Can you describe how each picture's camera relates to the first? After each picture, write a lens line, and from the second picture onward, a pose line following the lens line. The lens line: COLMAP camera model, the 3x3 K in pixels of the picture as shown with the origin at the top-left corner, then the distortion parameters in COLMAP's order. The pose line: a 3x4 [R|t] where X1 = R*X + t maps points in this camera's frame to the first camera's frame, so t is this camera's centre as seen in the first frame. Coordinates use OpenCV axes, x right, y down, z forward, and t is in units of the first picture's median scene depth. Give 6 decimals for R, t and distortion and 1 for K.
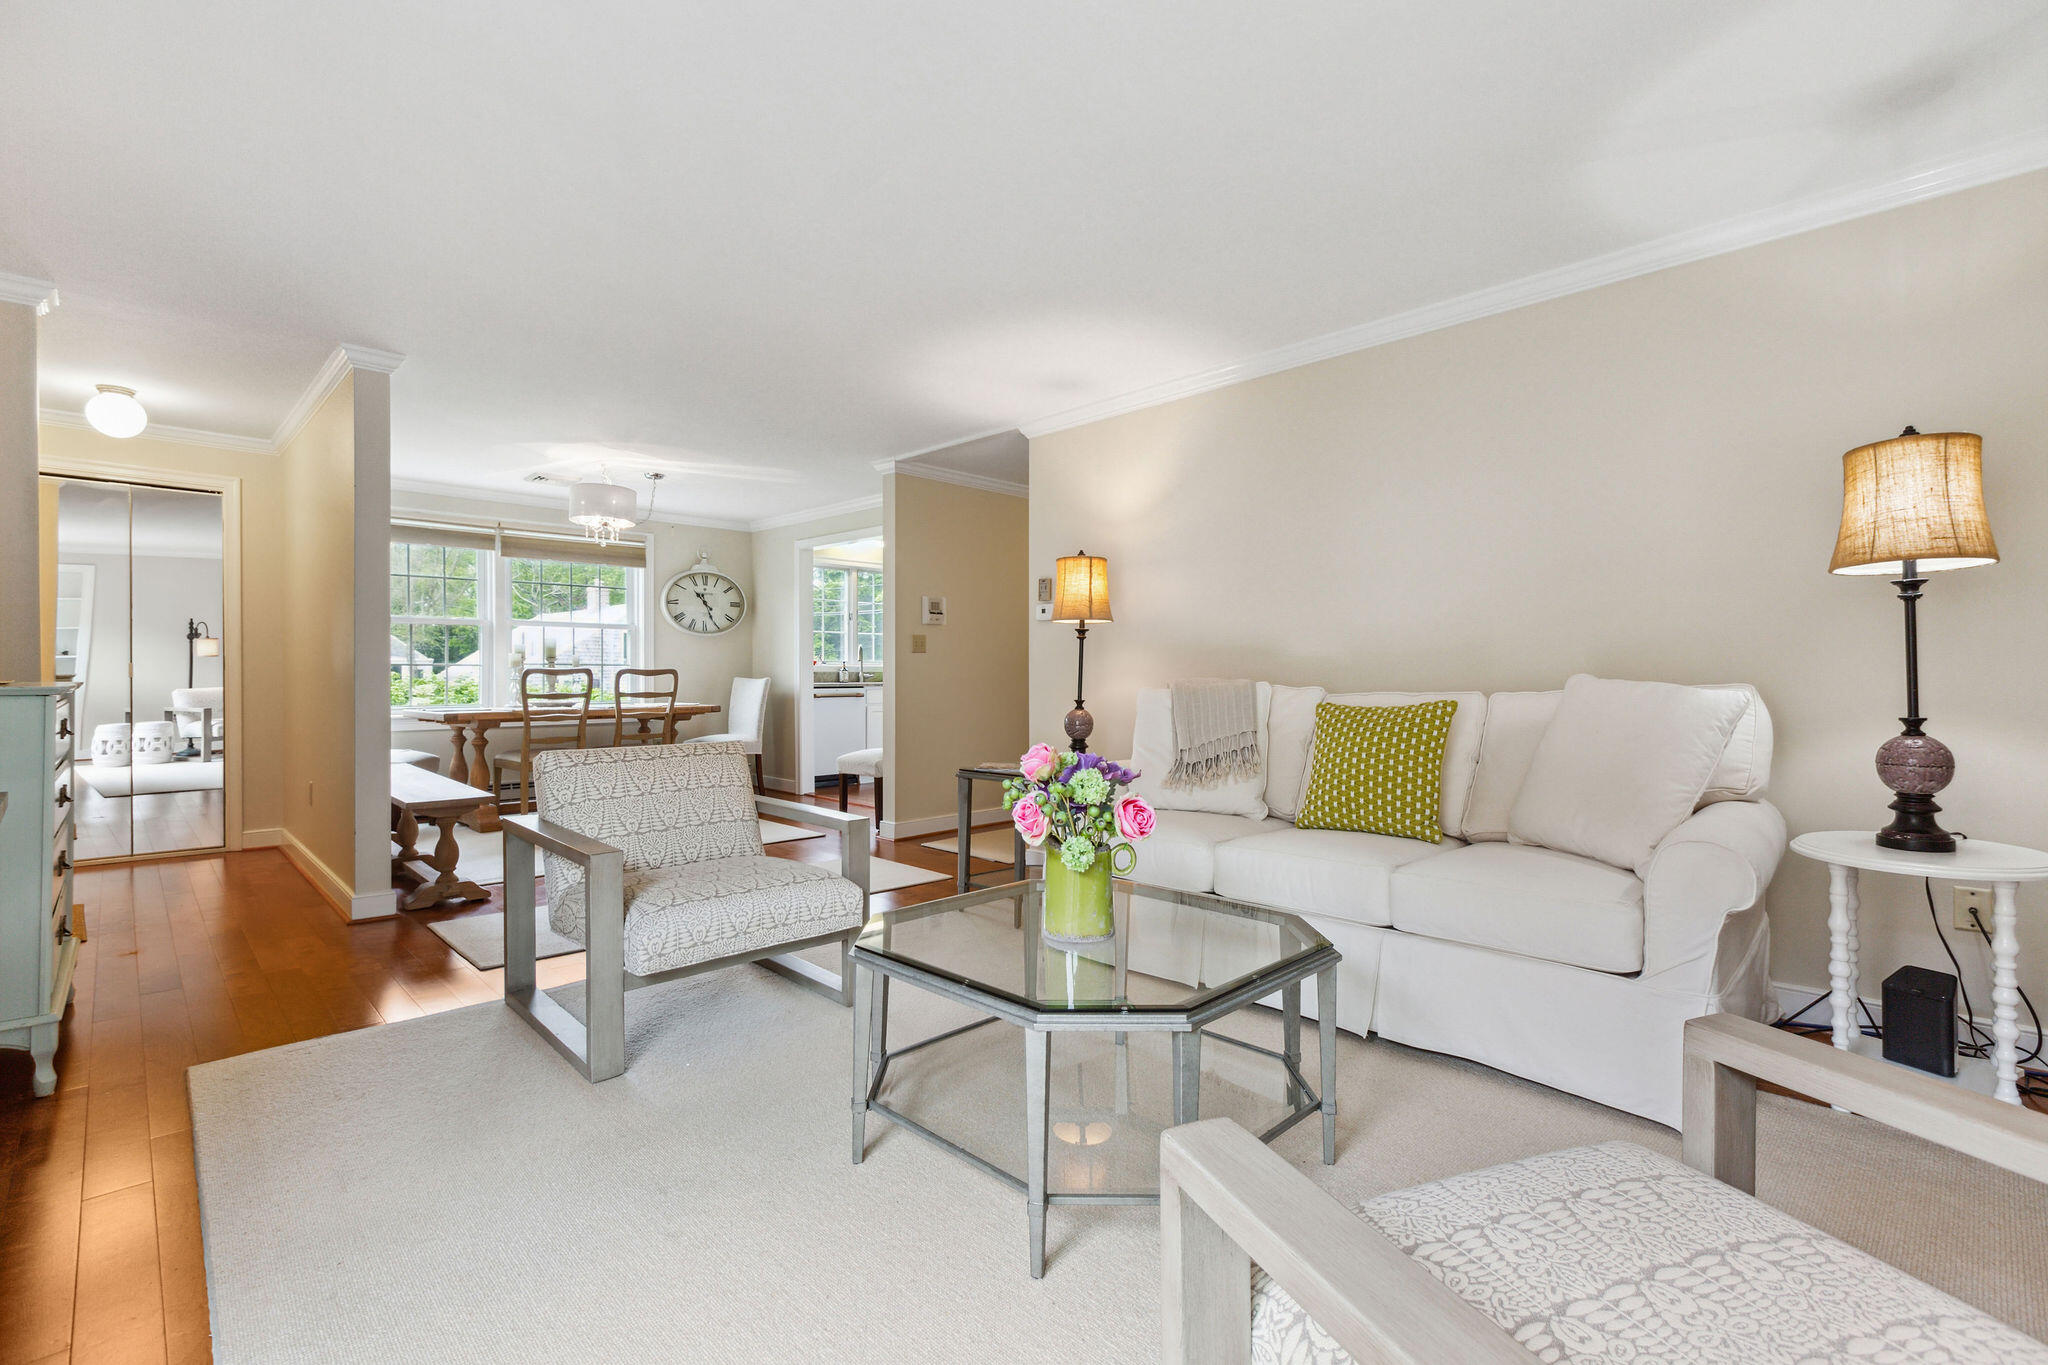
lens RADIAL K [[926.2, 0, 1022.2], [0, 926.2, 676.3], [0, 0, 1]] dist [0.000008, -0.000054]
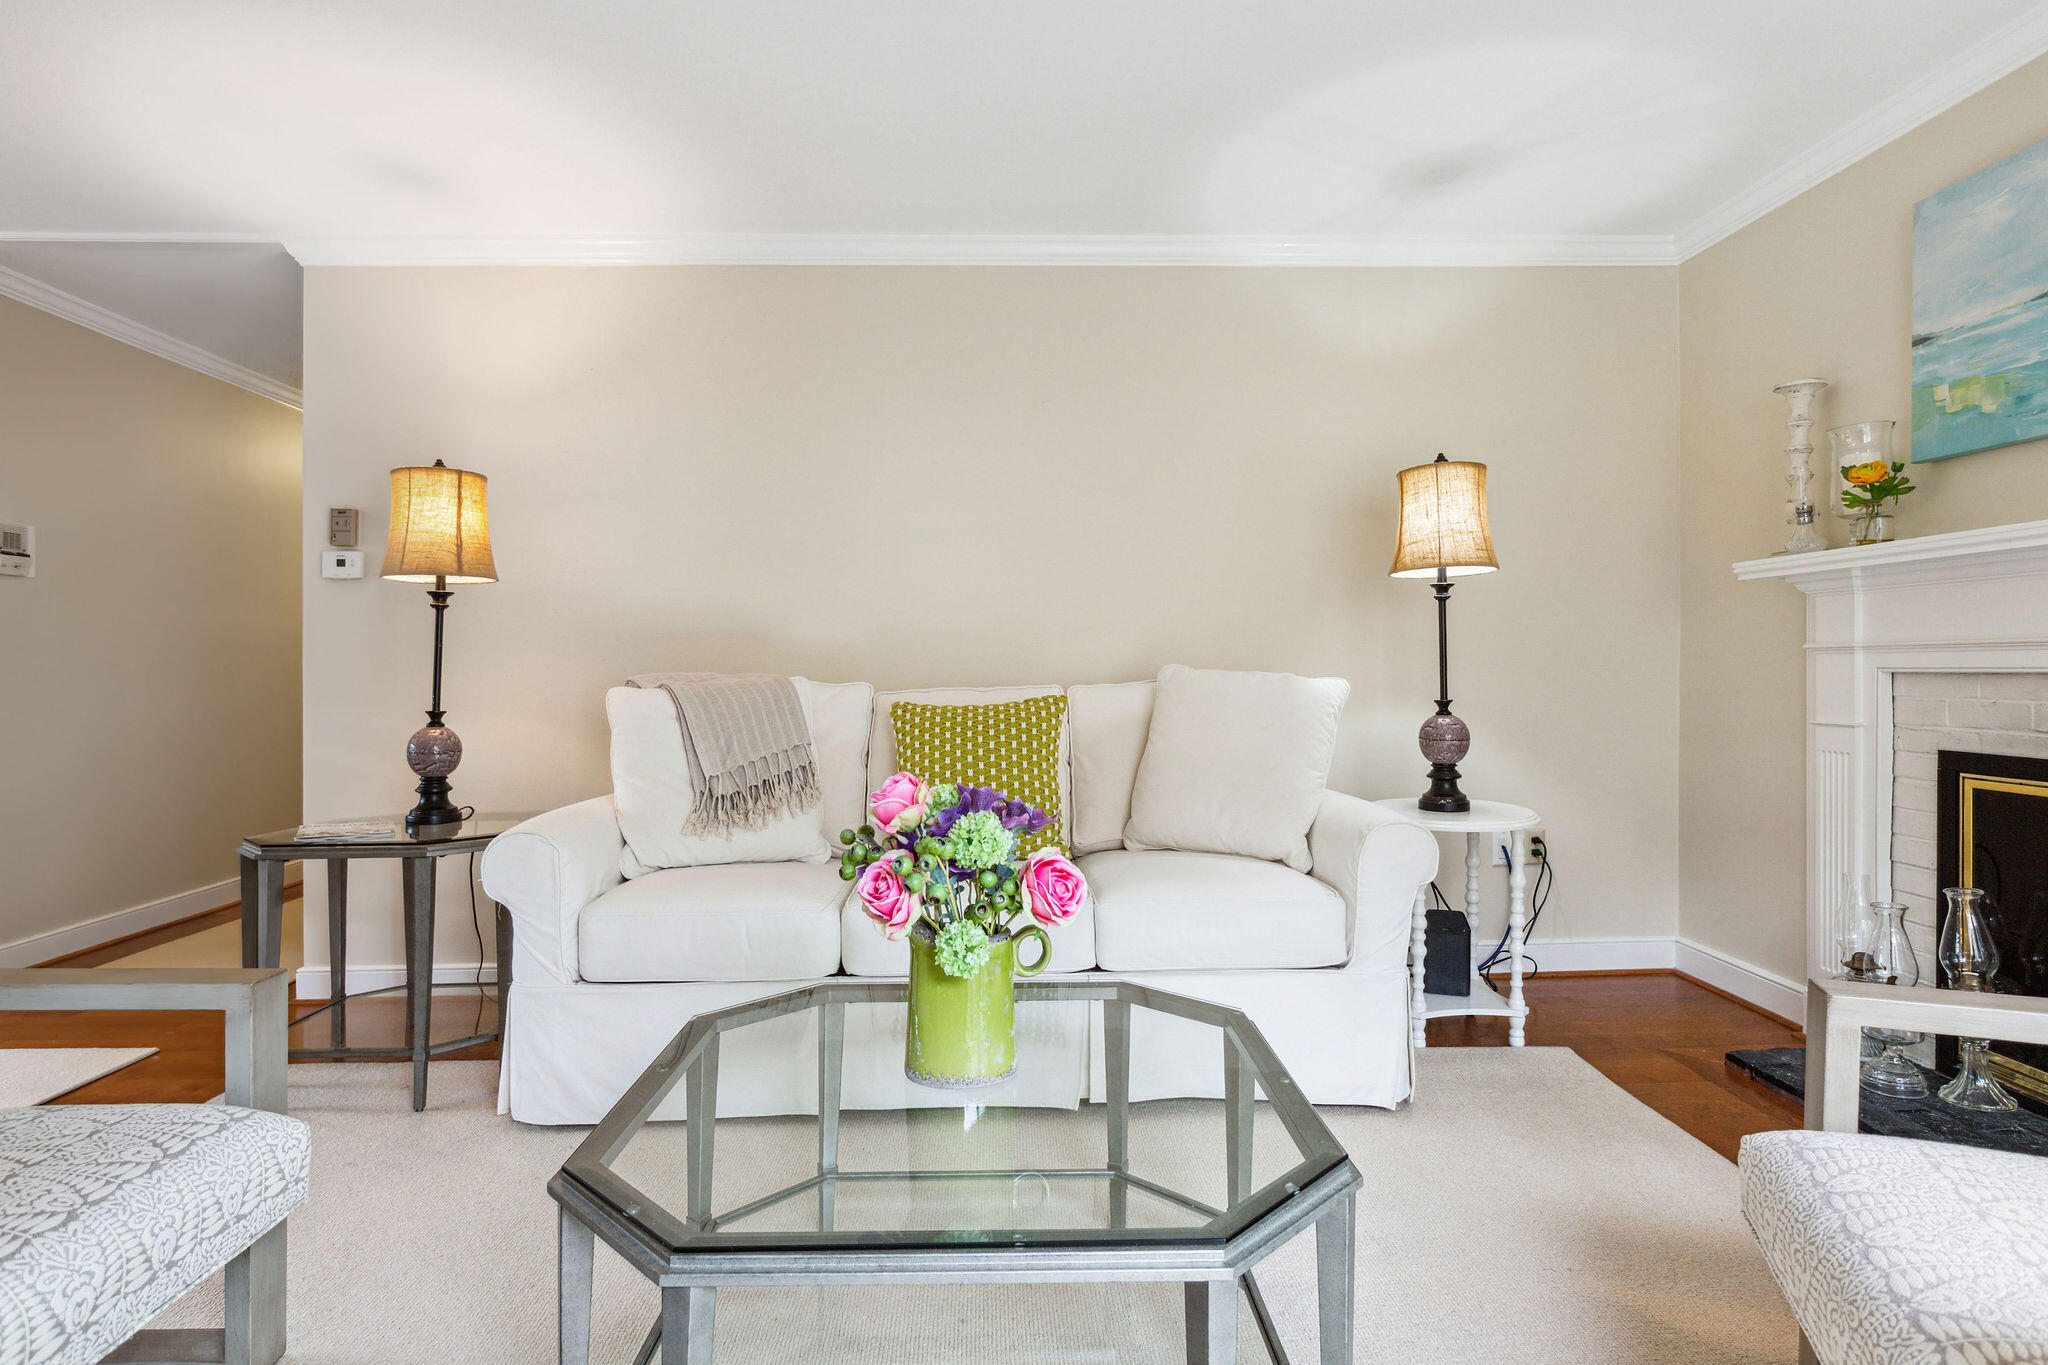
lens RADIAL K [[1092.1, 0, 1029.2], [0, 1092.1, 674.2], [0, 0, 1]] dist [-0.002744, -0.001139]
pose [[0.677145, -0.007125, 0.735815, -0.187189], [0.006804, 0.999971, 0.003421, 0.001526], [-0.735818, 0.002689, 0.677174, 0.196035]]
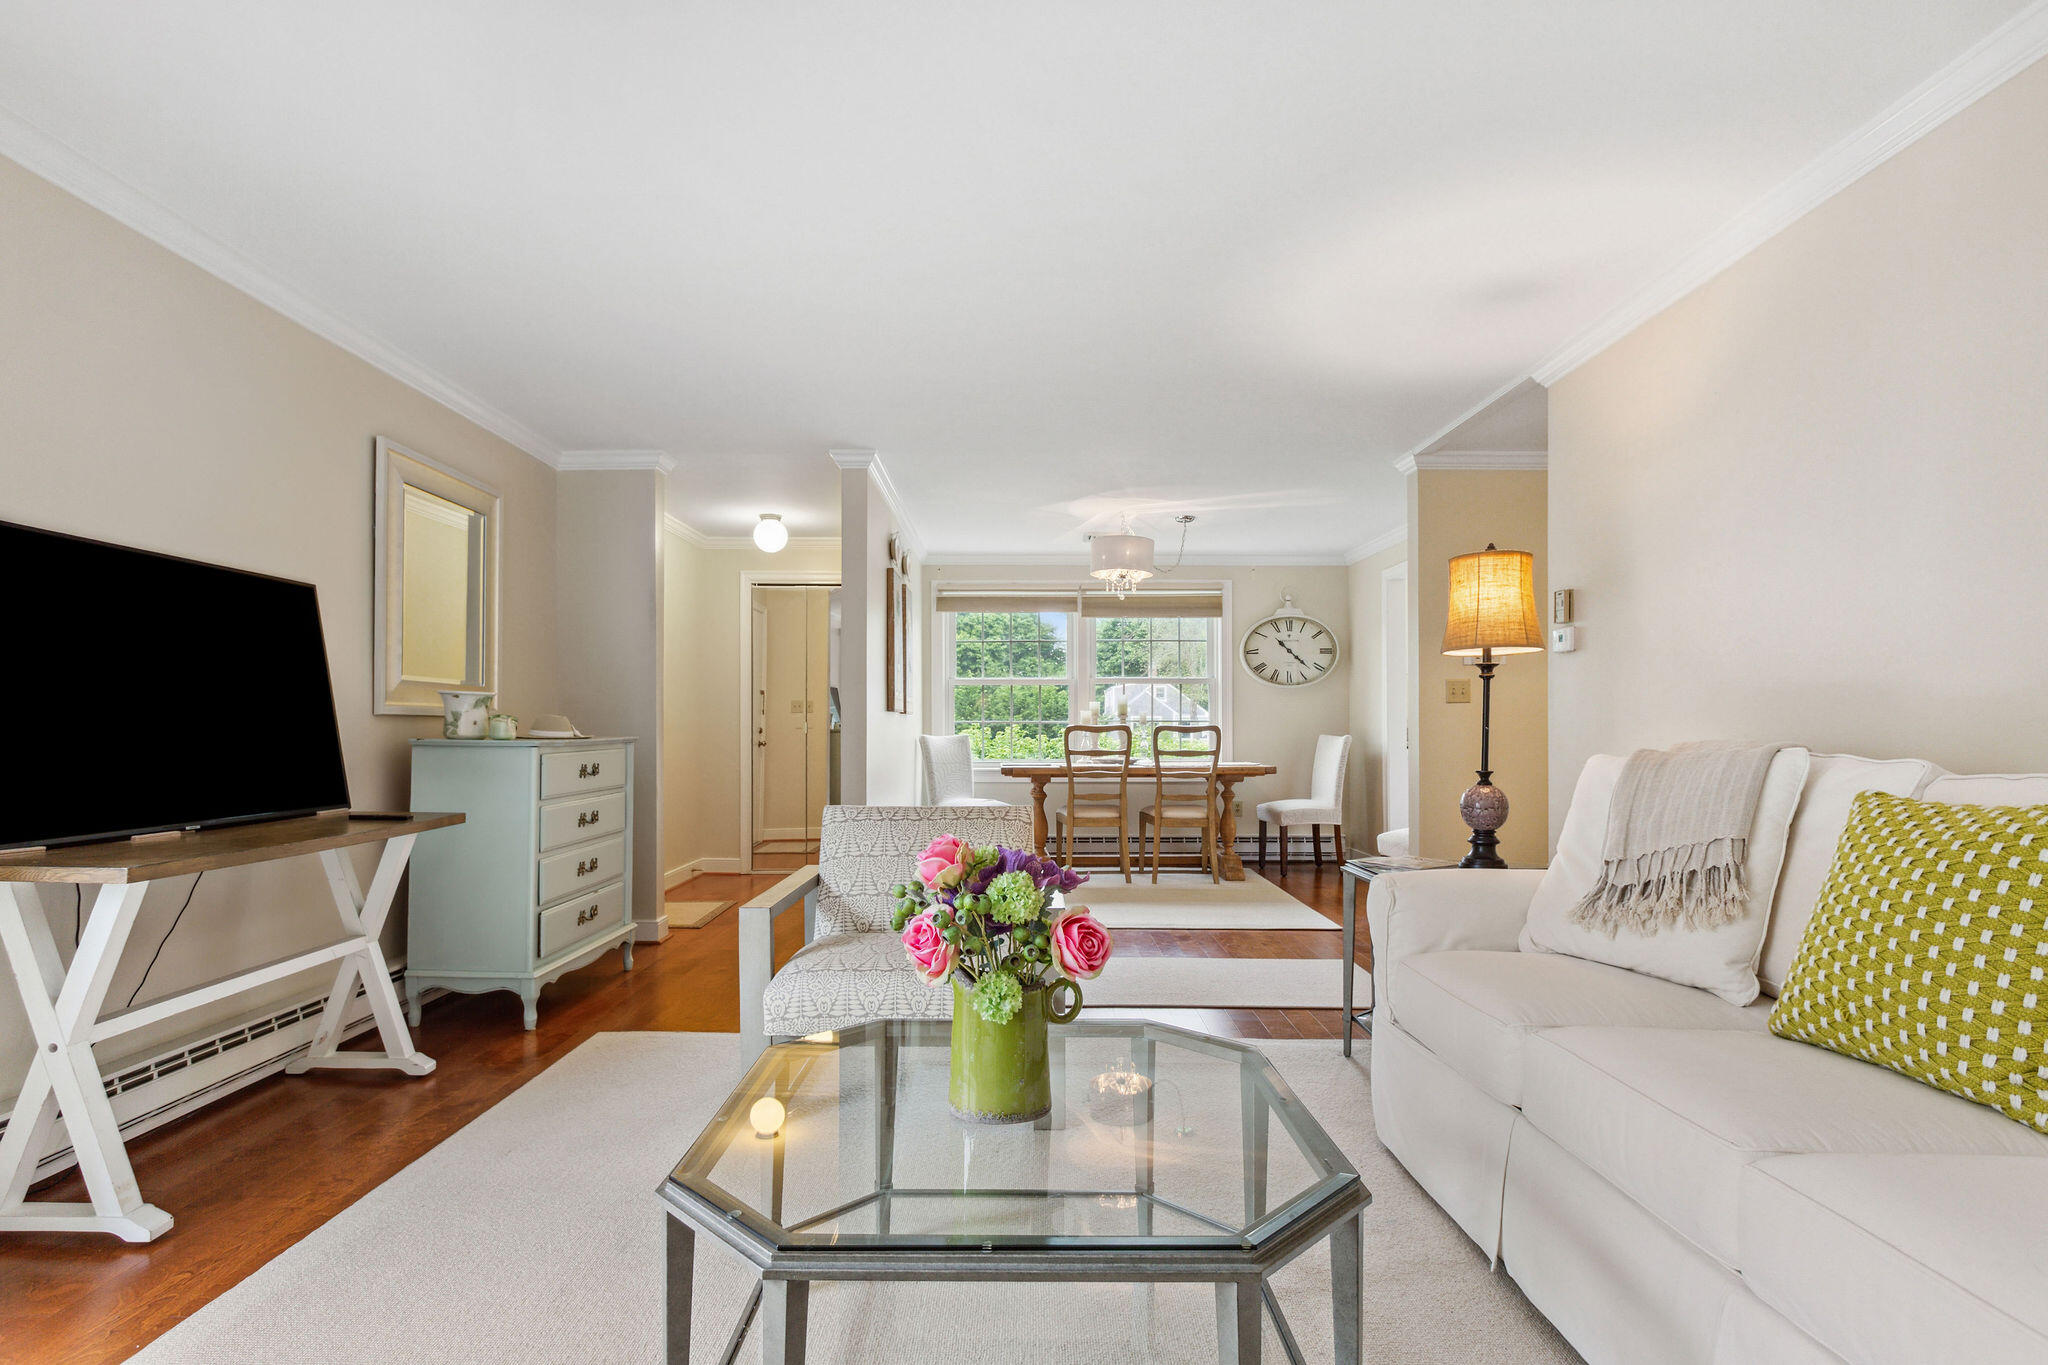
lens RADIAL K [[1018.3, 0, 1016.2], [0, 1018.3, 715.0], [0, 0, 1]] dist [-0.001728, -0.000793]
pose [[0.702311, -0.010867, -0.711787, 0.267763], [-0.001298, 0.999862, -0.016547, -0.001672], [0.711869, 0.012545, 0.702200, 0.199951]]
